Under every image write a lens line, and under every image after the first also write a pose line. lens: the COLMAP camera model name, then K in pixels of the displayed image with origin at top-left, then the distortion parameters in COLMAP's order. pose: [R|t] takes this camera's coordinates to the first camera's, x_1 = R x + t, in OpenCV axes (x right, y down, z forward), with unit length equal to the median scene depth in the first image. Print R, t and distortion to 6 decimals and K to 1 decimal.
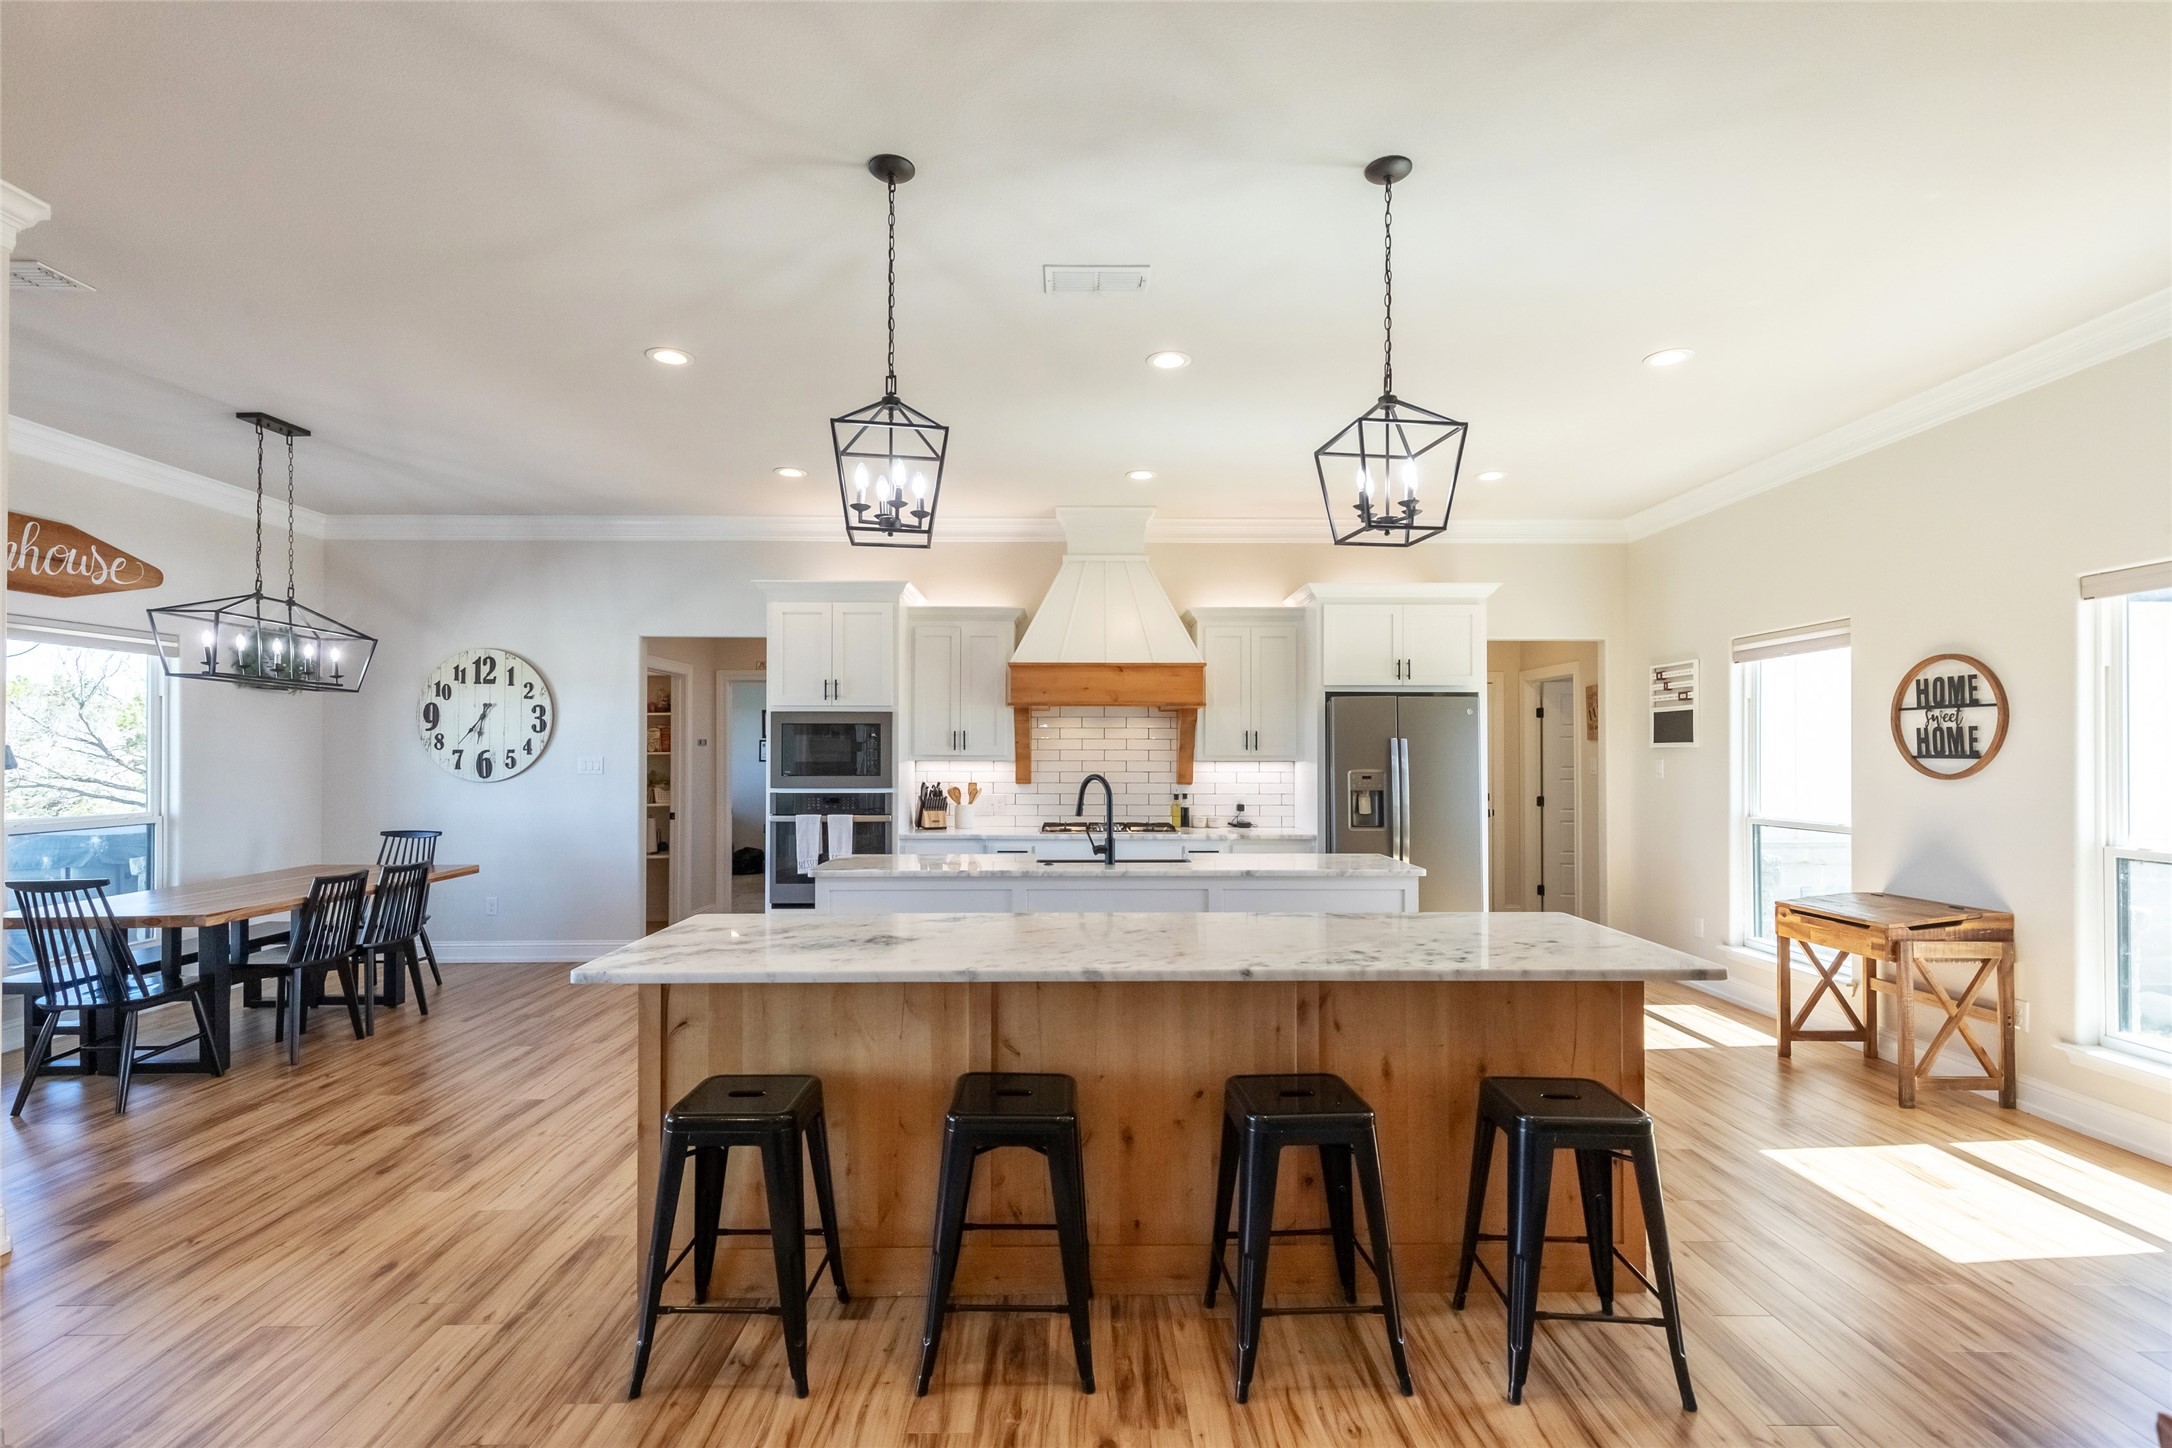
lens RADIAL K [[987.7, 0, 1075.8], [0, 987.7, 743.9], [0, 0, 1]] dist [0.004207, 0.000500]
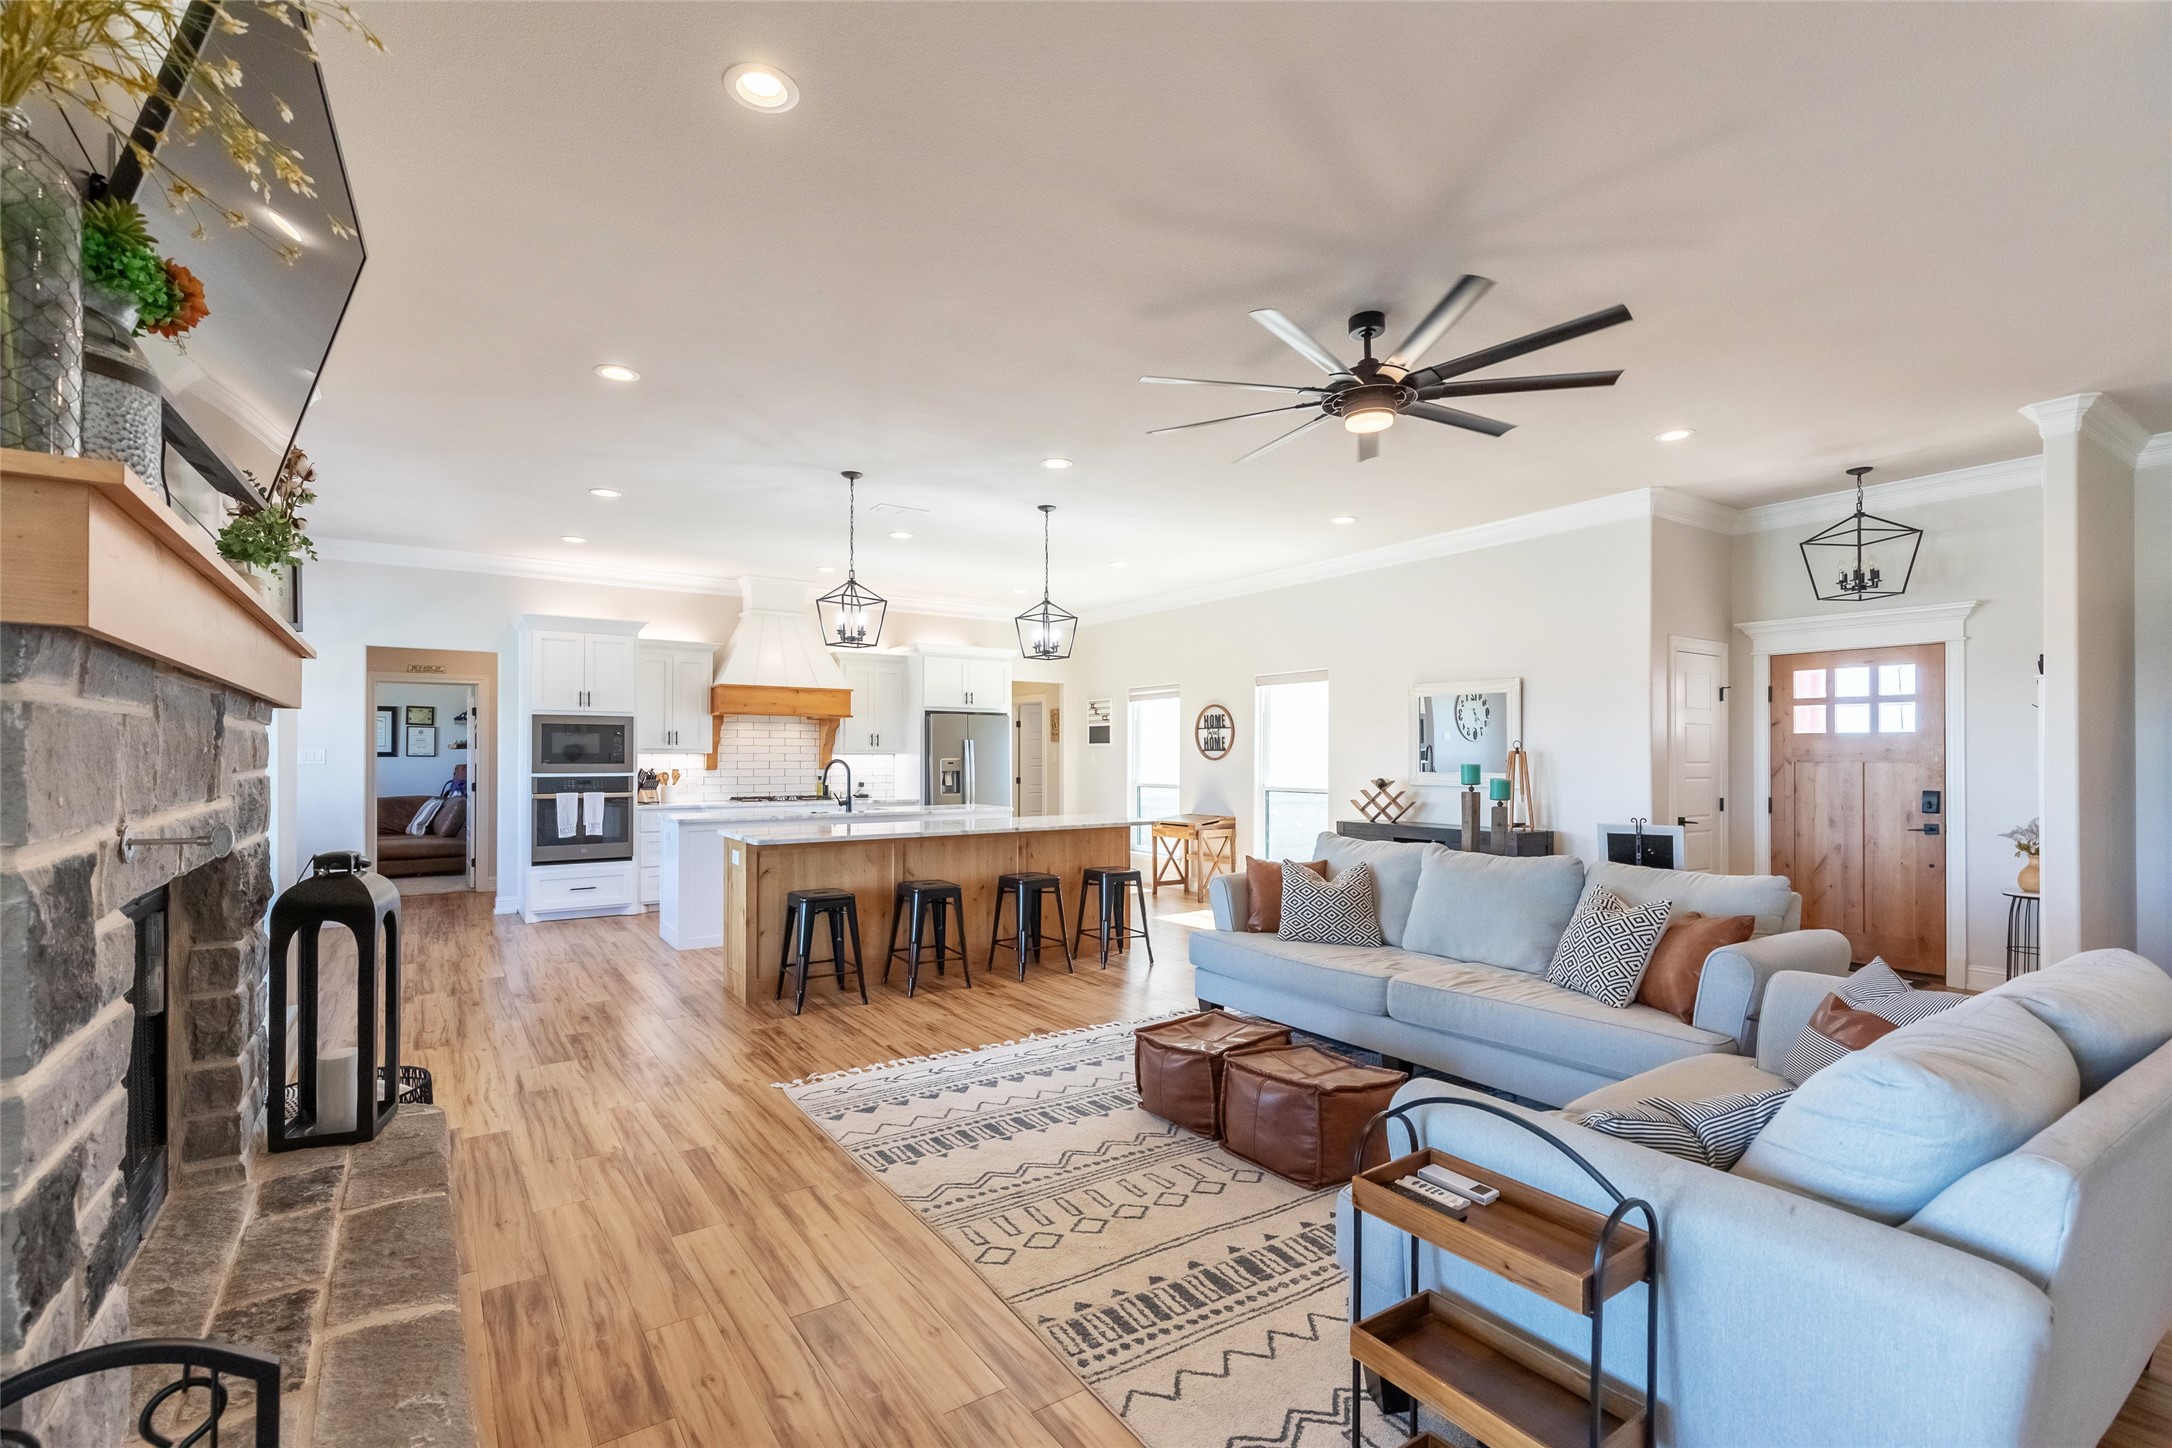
lens RADIAL K [[987.7, 0, 1083.7], [0, 987.7, 739.2], [0, 0, 1]] dist [0.004207, 0.000500]
pose [[0.827894, 0.010076, 0.560794, -0.455977], [-0.006767, 0.999945, -0.007976, 0.005531], [-0.560844, 0.002808, 0.827917, -0.503878]]
